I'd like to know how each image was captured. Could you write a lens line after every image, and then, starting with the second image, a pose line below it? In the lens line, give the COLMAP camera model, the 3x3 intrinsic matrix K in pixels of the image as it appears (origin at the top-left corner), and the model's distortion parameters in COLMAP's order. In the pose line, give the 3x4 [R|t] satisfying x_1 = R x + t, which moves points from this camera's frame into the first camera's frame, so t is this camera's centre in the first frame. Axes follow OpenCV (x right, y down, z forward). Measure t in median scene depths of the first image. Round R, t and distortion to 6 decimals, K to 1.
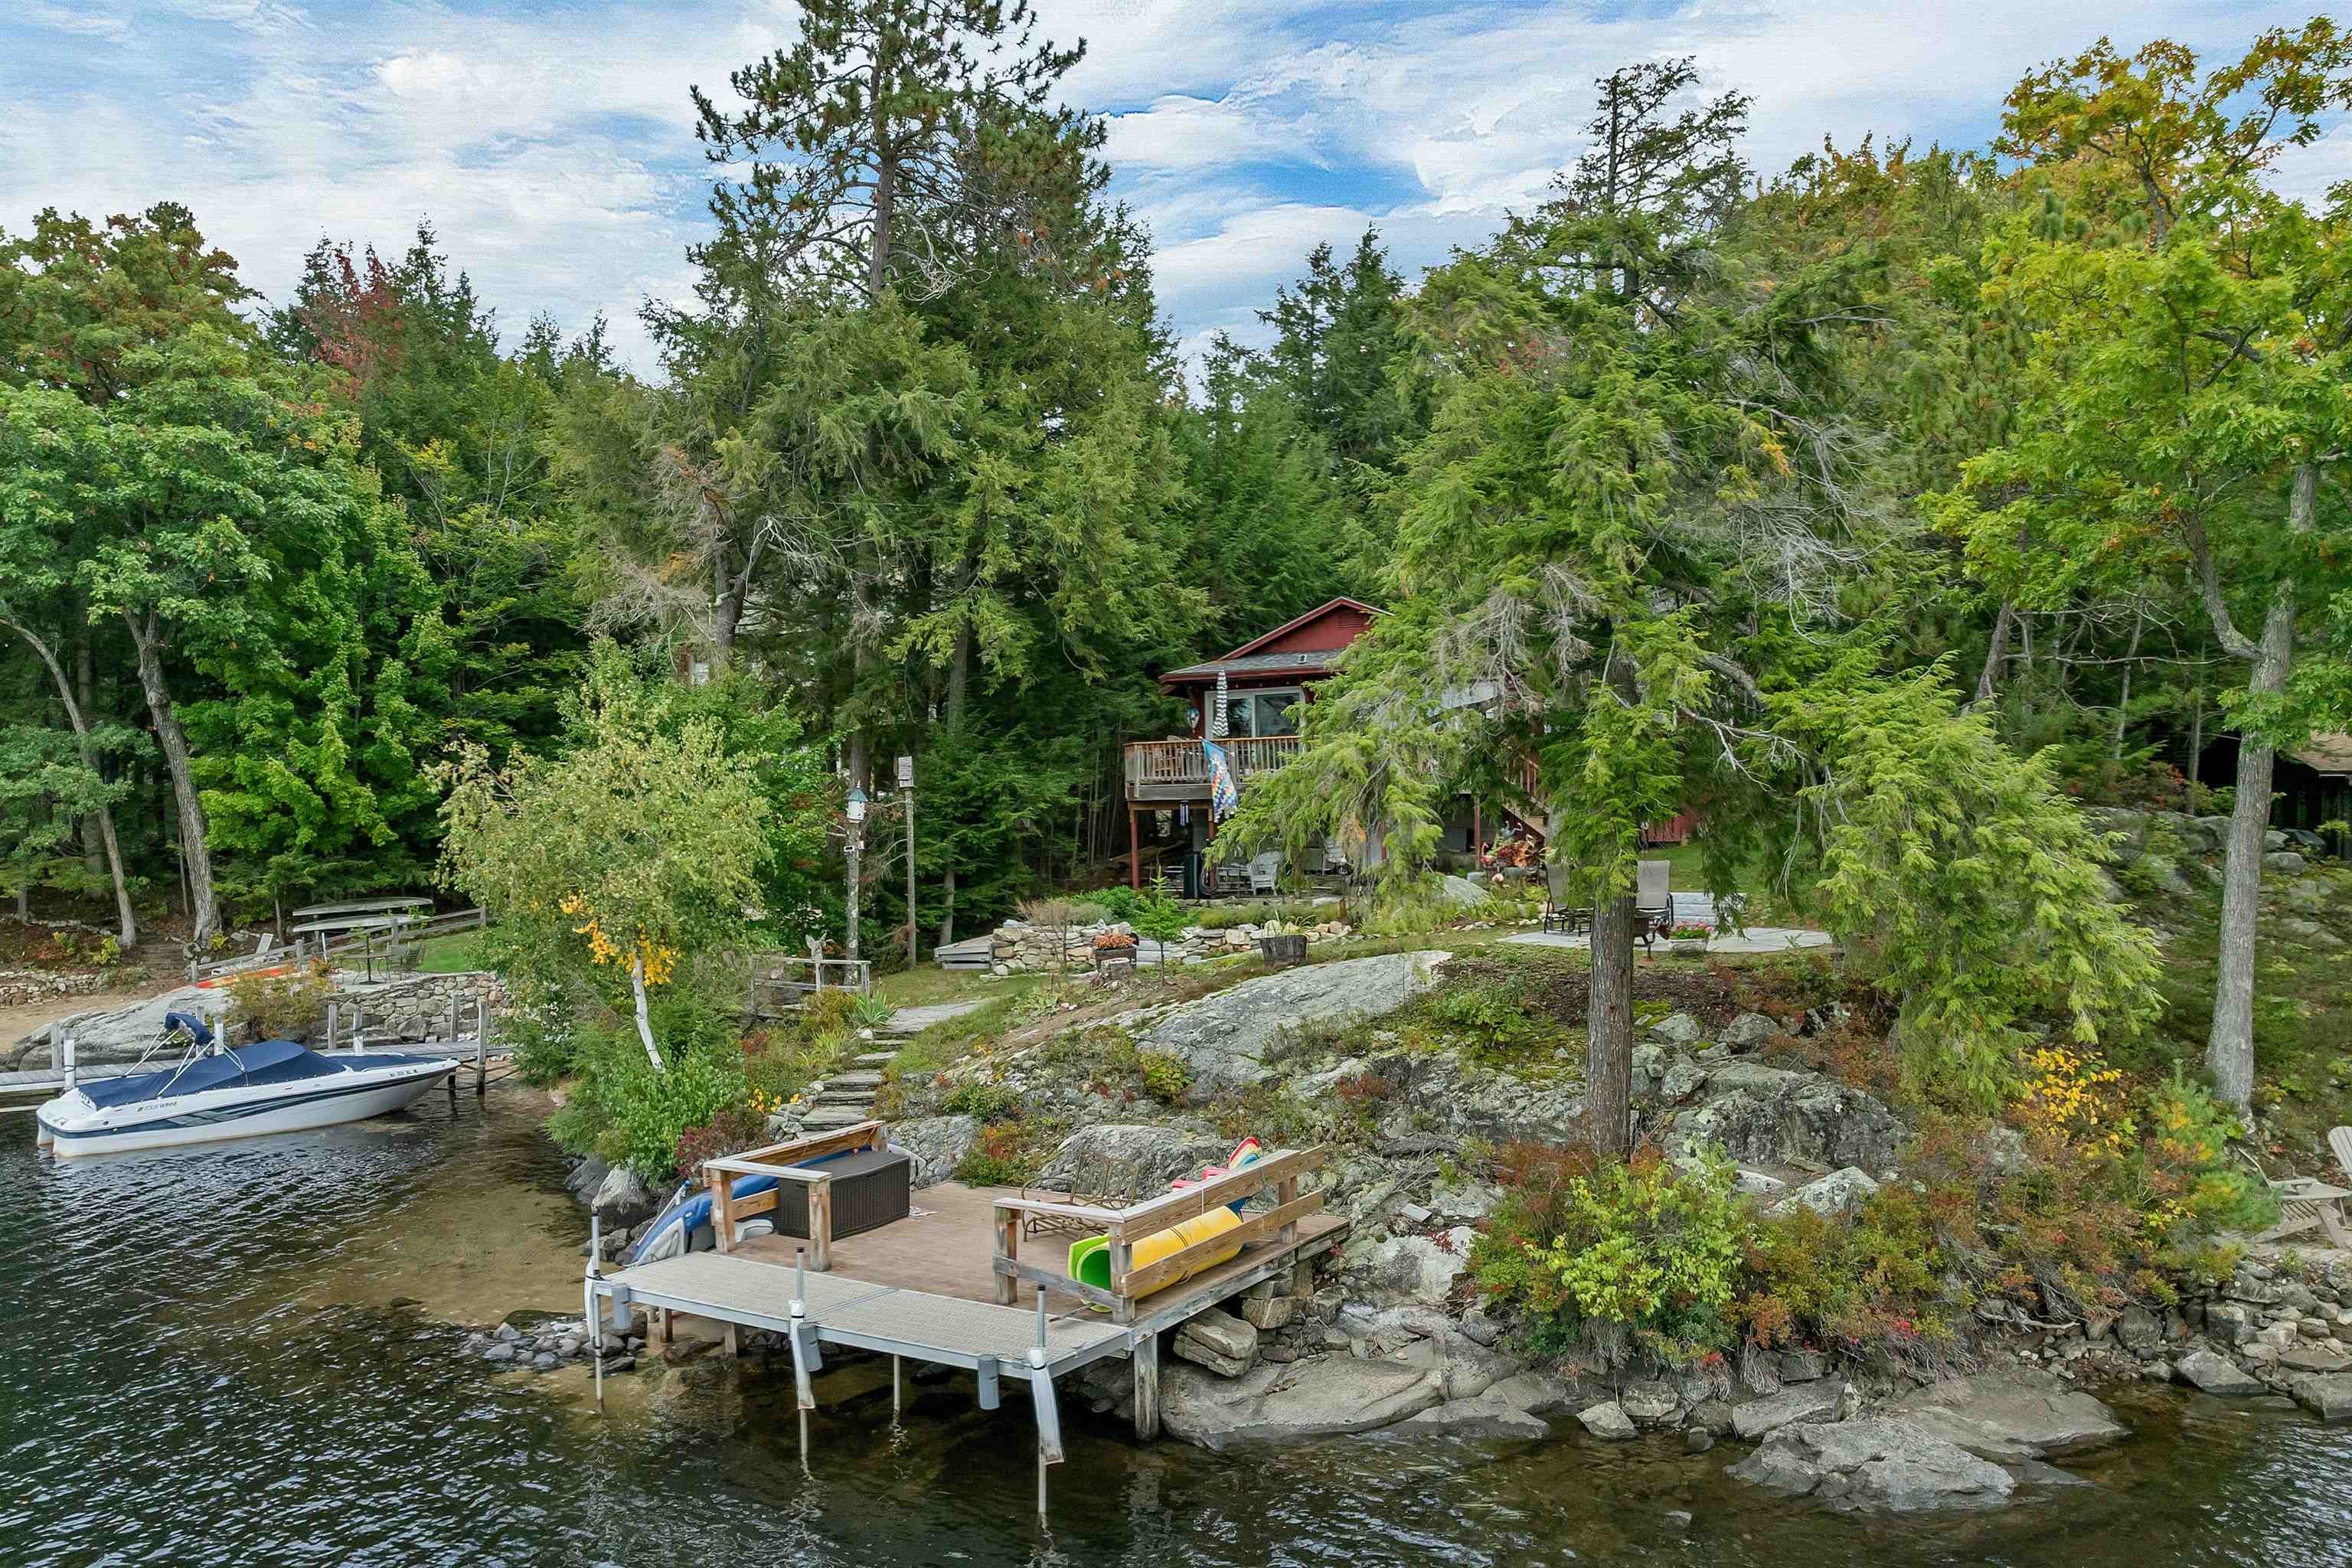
lens RADIAL K [[1683.1, 0, 1183.6], [0, 1683.1, 878.3], [0, 0, 1]] dist [-0.014351, -0.046310]
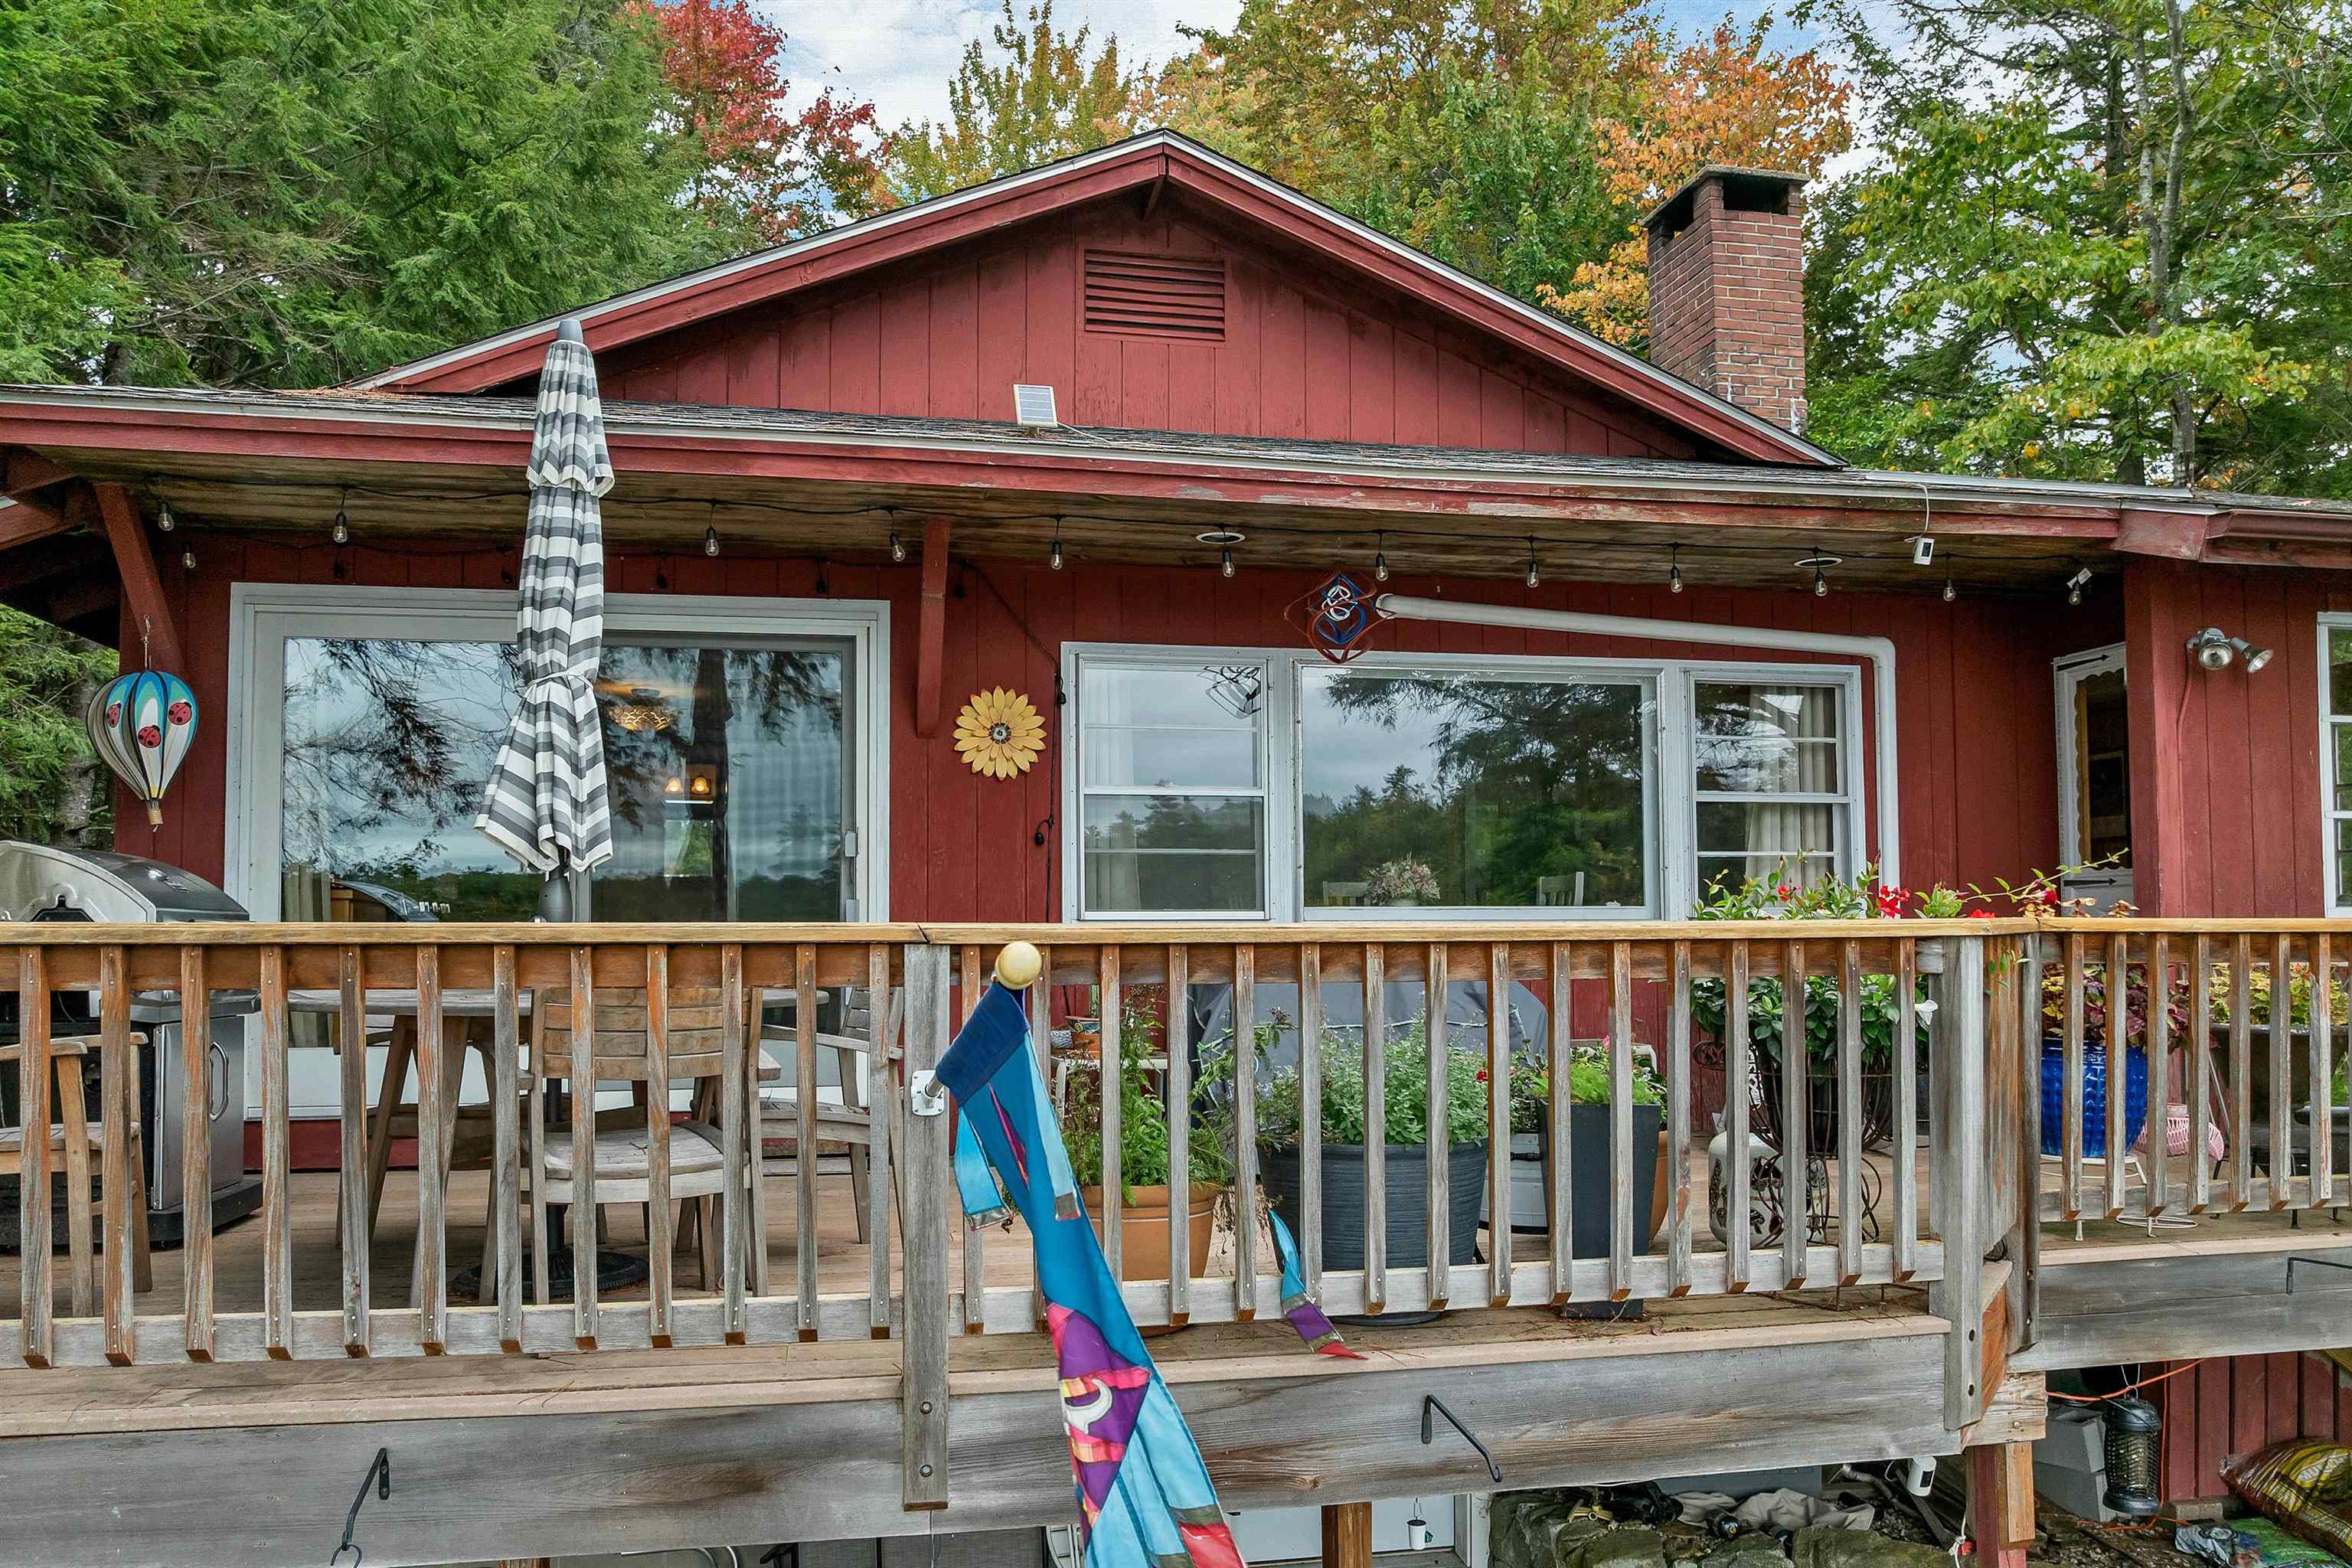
lens RADIAL K [[1683.1, 0, 1183.6], [0, 1683.1, 878.3], [0, 0, 1]] dist [-0.014351, -0.046310]
pose [[0.773274, 0.029810, 0.633370, -0.025018], [0.011124, 0.998103, -0.060557, -0.099070], [-0.633974, 0.053872, 0.771476, 1.141862]]
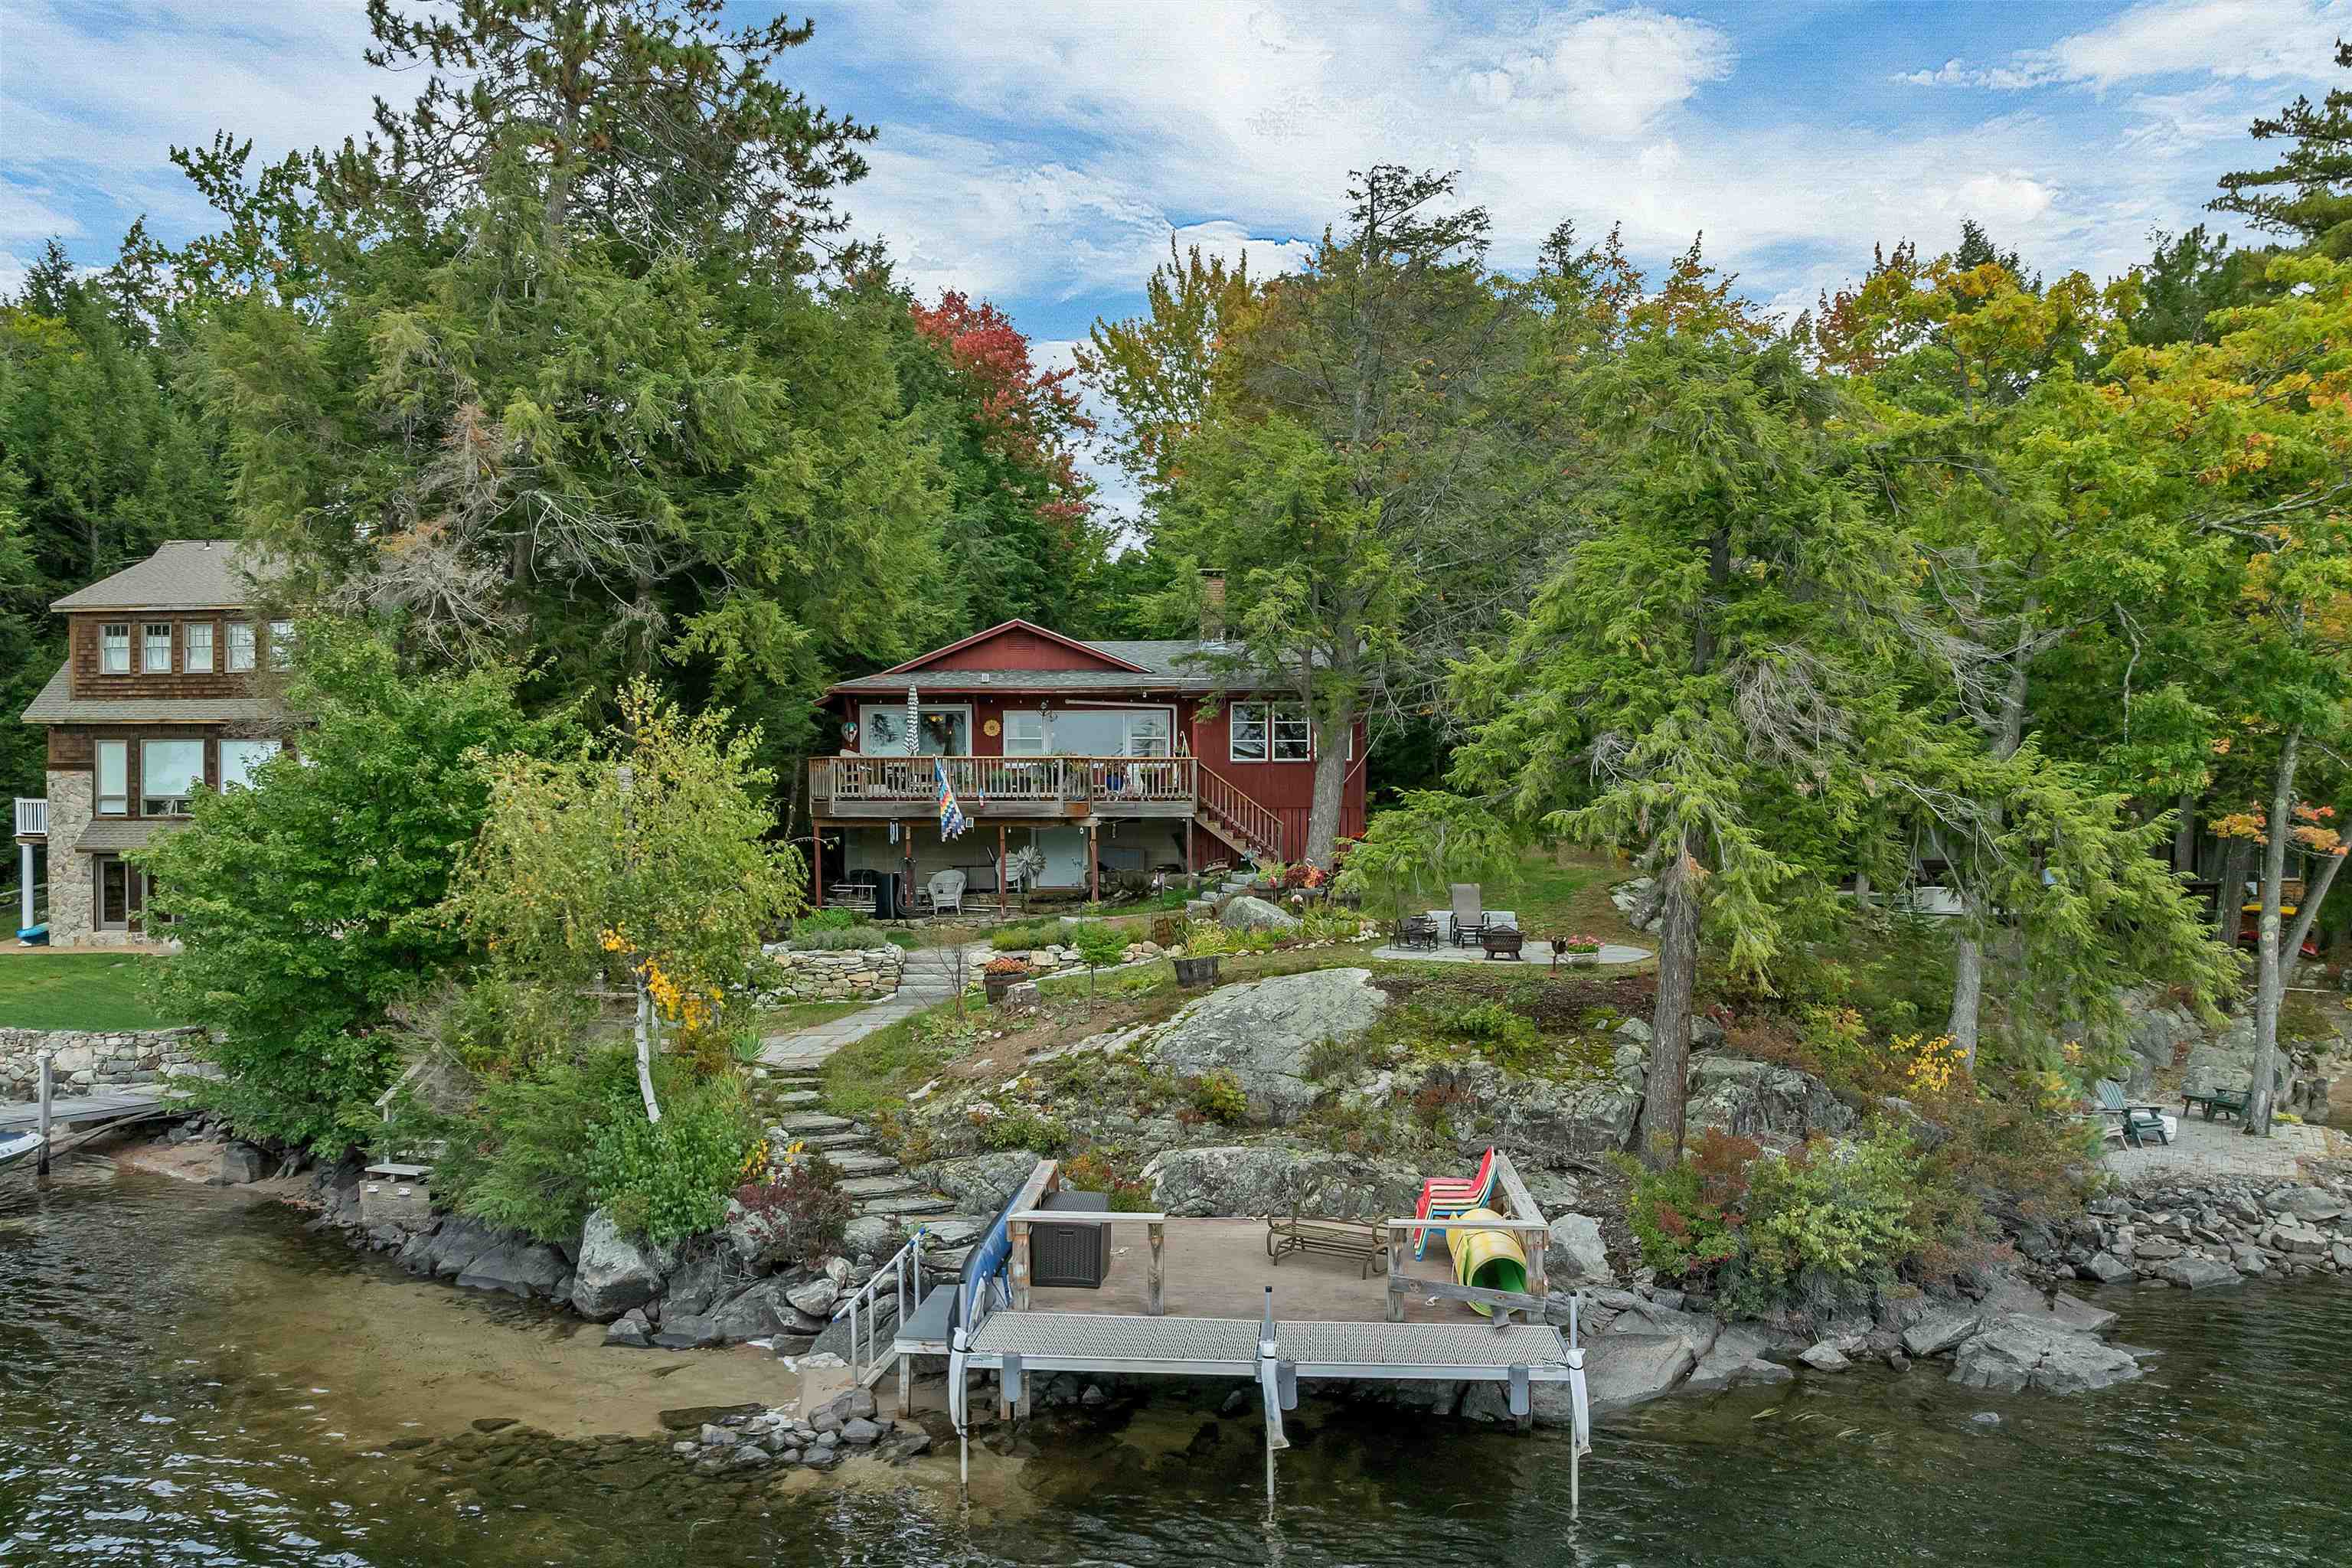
lens RADIAL K [[1683.1, 0, 1183.6], [0, 1683.1, 878.3], [0, 0, 1]] dist [-0.014351, -0.046310]
pose [[0.892413, -0.000356, 0.451219, -0.362755], [0.002700, 0.999986, -0.004552, -0.008426], [-0.451211, 0.005280, 0.892402, 0.069401]]
